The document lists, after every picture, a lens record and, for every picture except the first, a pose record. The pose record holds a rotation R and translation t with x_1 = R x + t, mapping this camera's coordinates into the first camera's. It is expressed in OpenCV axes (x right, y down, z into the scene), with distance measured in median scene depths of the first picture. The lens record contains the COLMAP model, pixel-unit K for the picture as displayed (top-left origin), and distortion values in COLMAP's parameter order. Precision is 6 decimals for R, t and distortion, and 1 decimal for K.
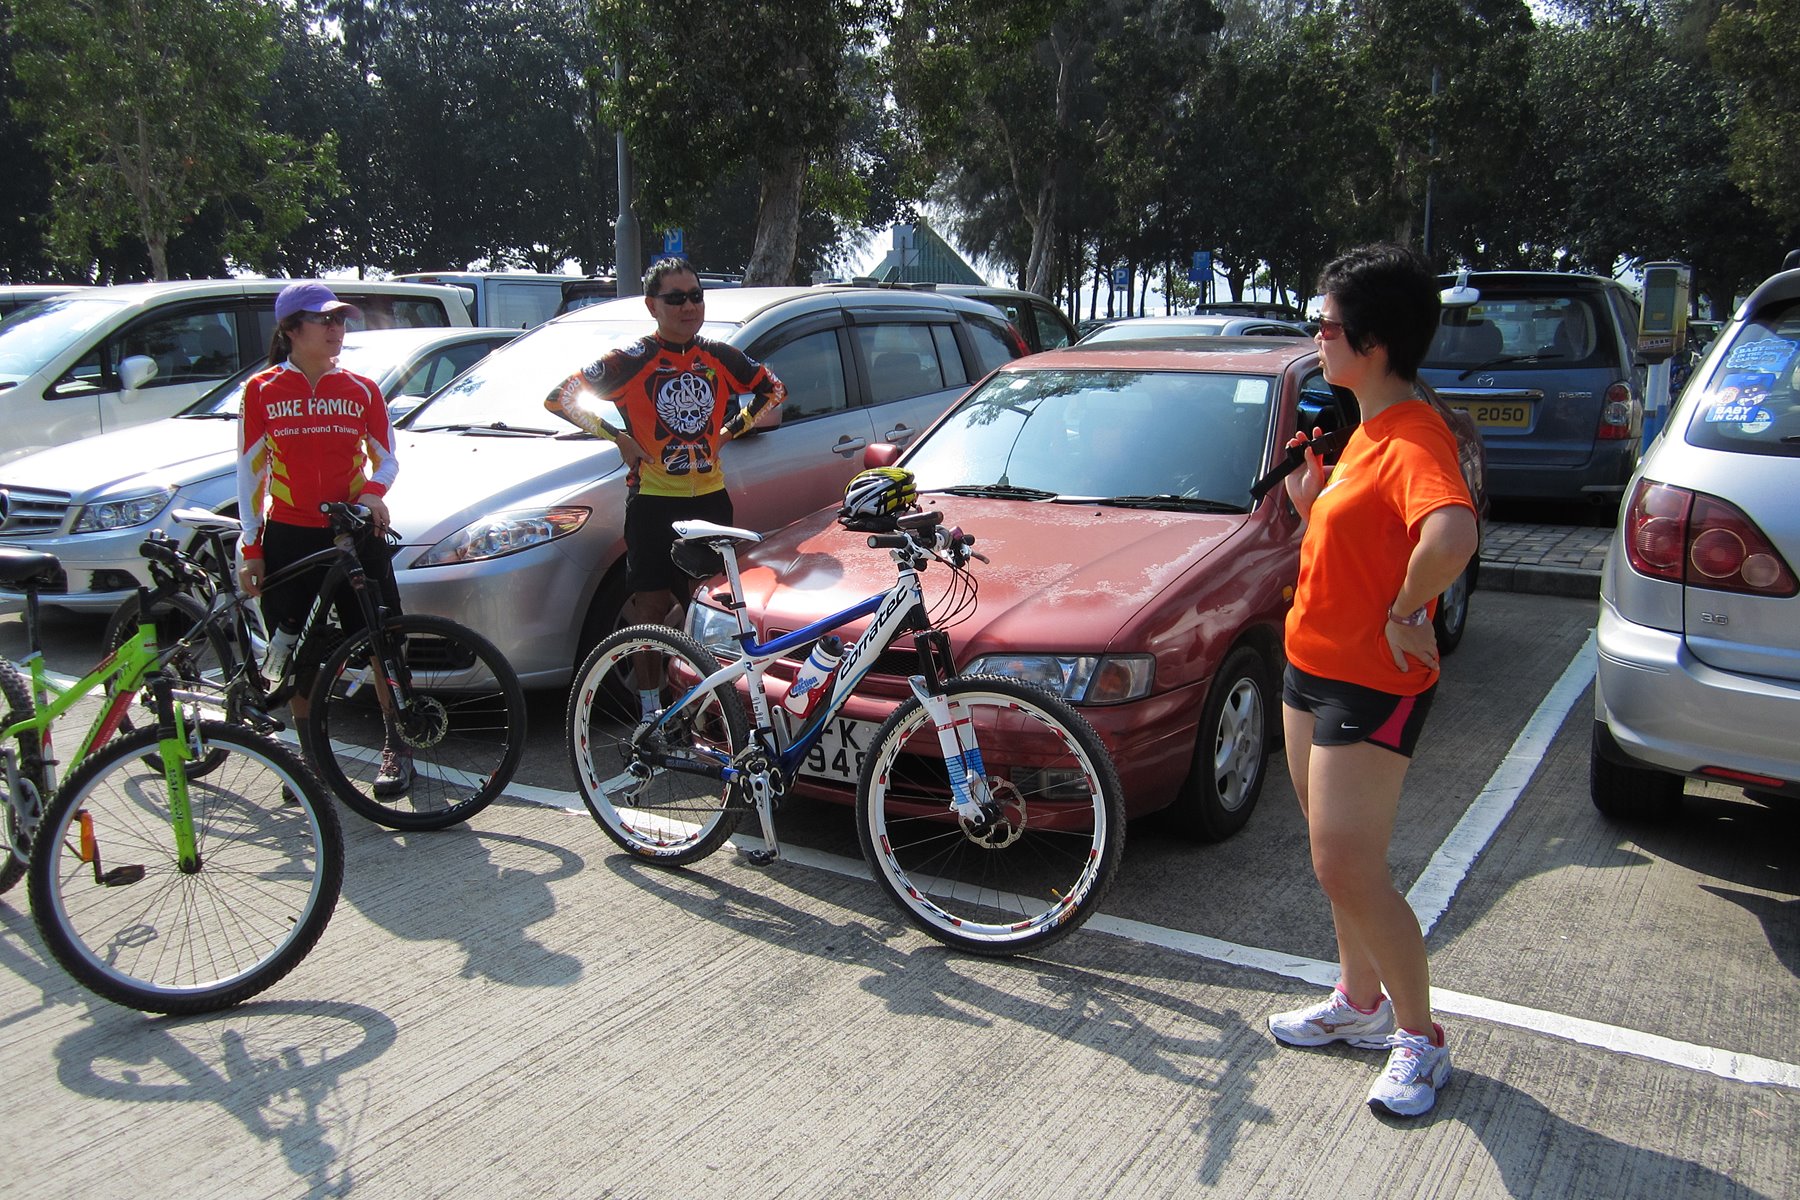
lens RADIAL K [[1478.3, 0, 903.7], [0, 1478.3, 588.8], [0, 0, 1]] dist [-0.031987, 0.004552]
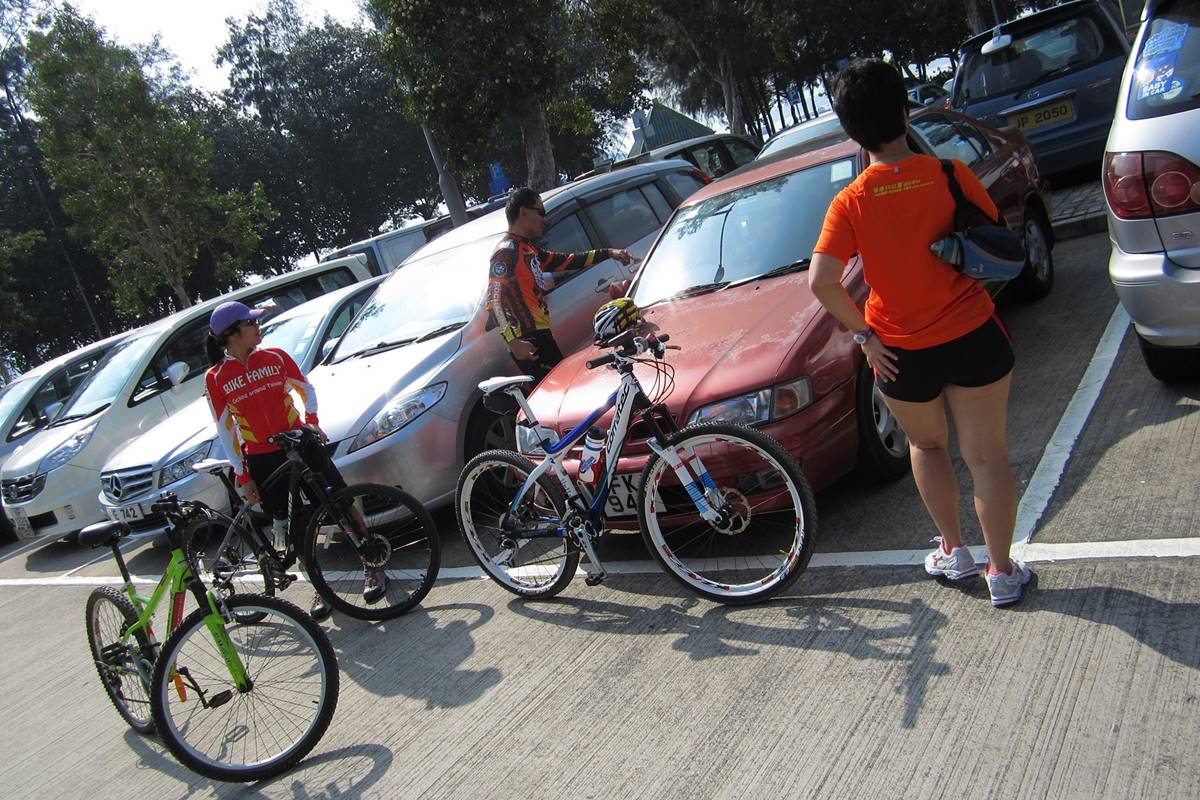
lens RADIAL K [[985.5, 0, 602.4], [0, 985.5, 392.5], [0, 0, 1]] dist [-0.031987, 0.004552]
pose [[0.946792, -0.294996, -0.128696, 0.096604], [0.299216, 0.954077, 0.014351, -0.013610], [0.118552, -0.052095, 0.991580, 0.007294]]
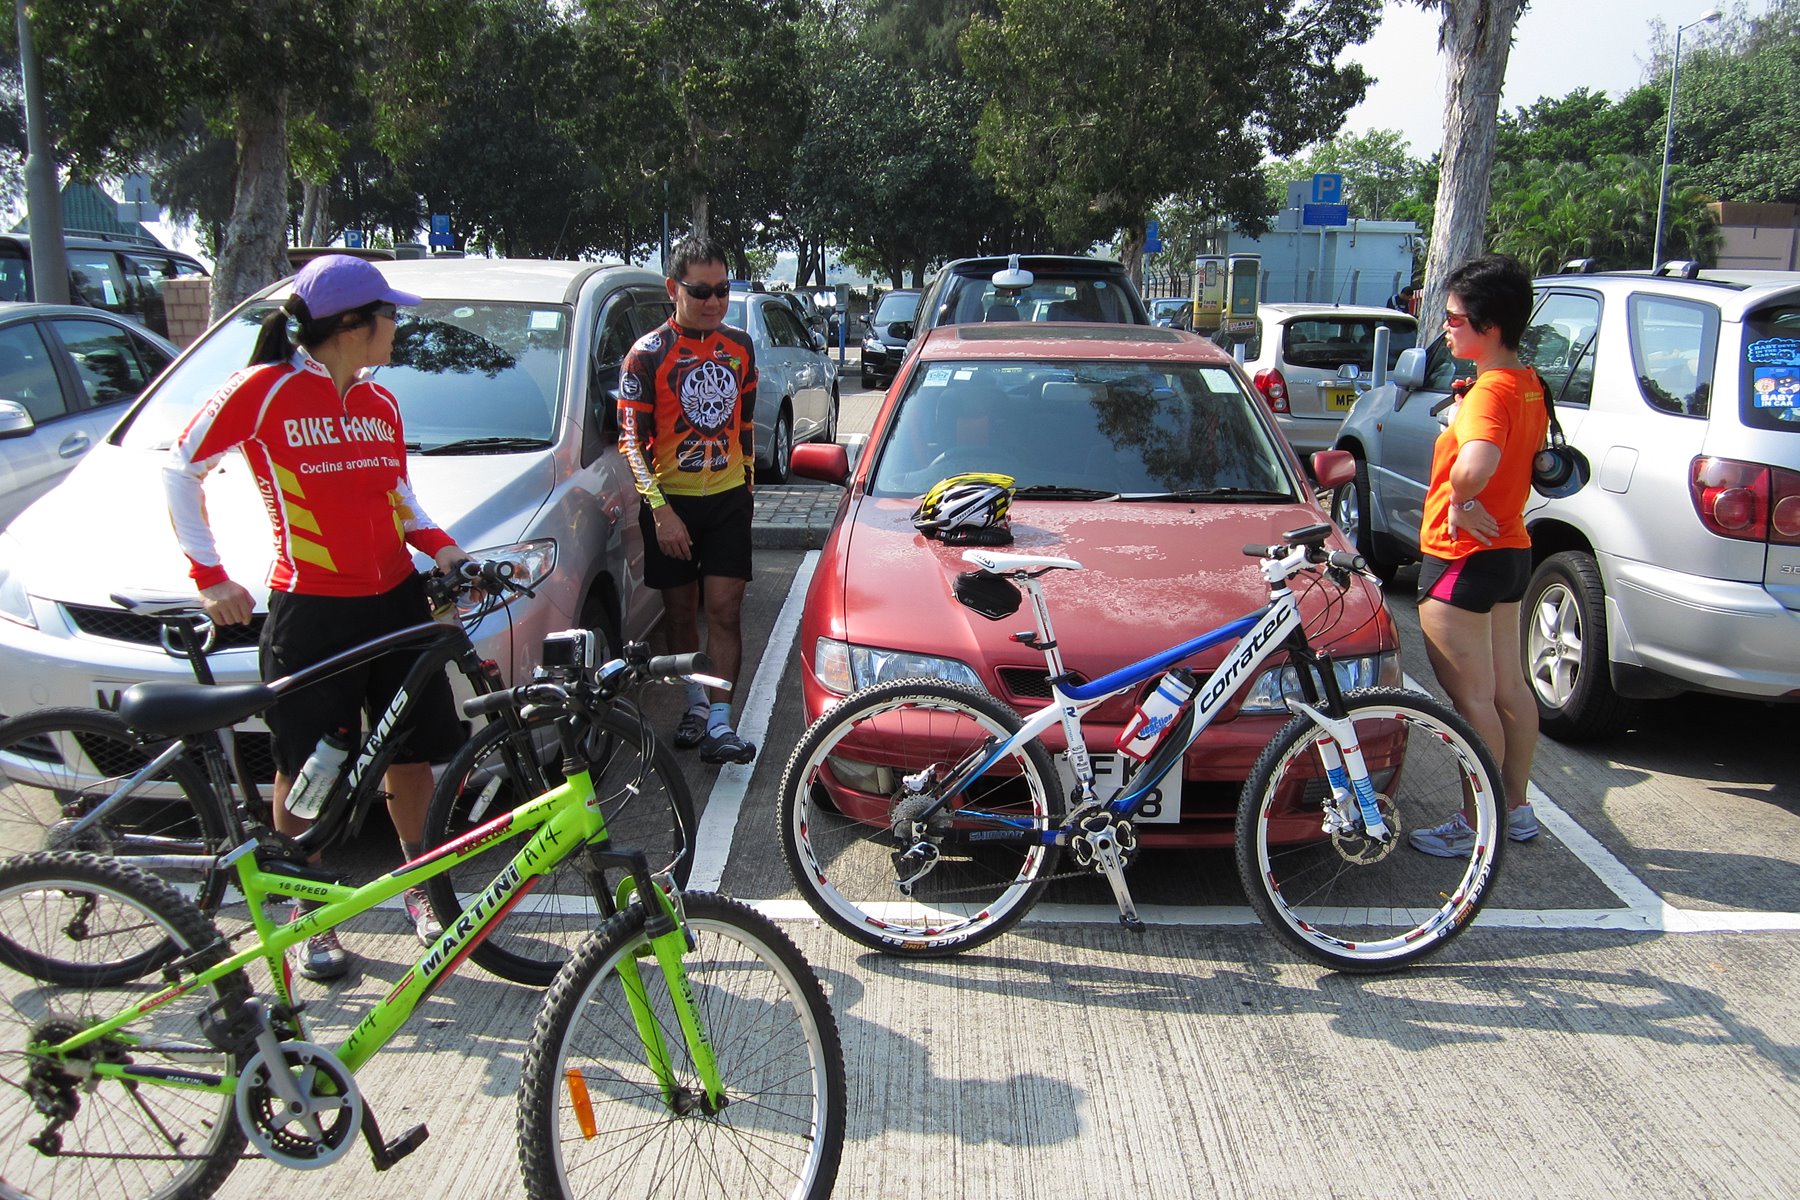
lens RADIAL K [[1478.3, 0, 903.7], [0, 1478.3, 588.8], [0, 0, 1]] dist [-0.031987, 0.004552]
pose [[0.854839, -0.089819, 0.511061, -0.641300], [0.078197, 0.995956, 0.044242, -0.068103], [-0.512968, 0.002144, 0.858405, 0.299919]]
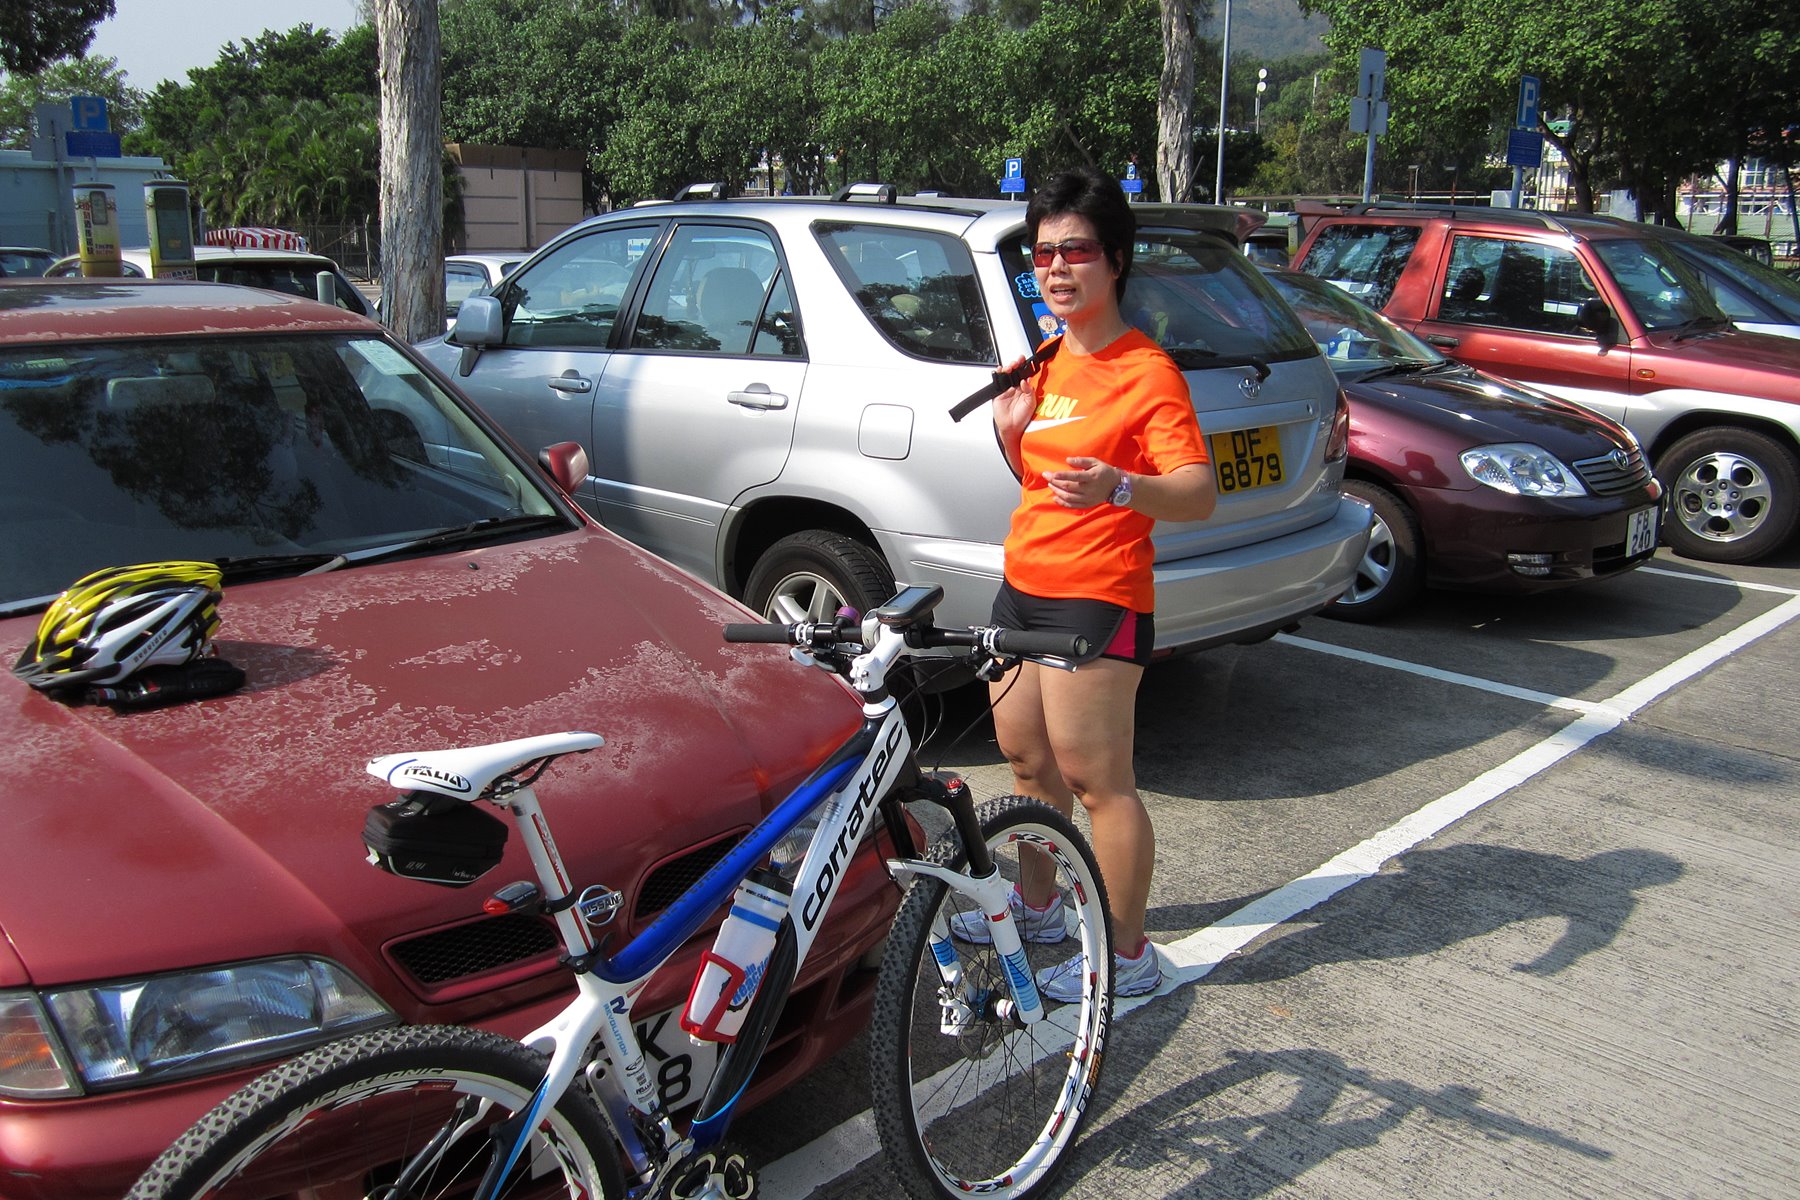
lens RADIAL K [[1487.5, 0, 900.0], [0, 1487.5, 600.0], [0, 0, 1]] dist [-0.041586, 0.008974]
pose [[0.232581, -0.224423, 0.946330, -0.508927], [0.168122, 0.967642, 0.188158, -0.148887], [-0.957936, 0.115337, 0.262786, 0.785489]]
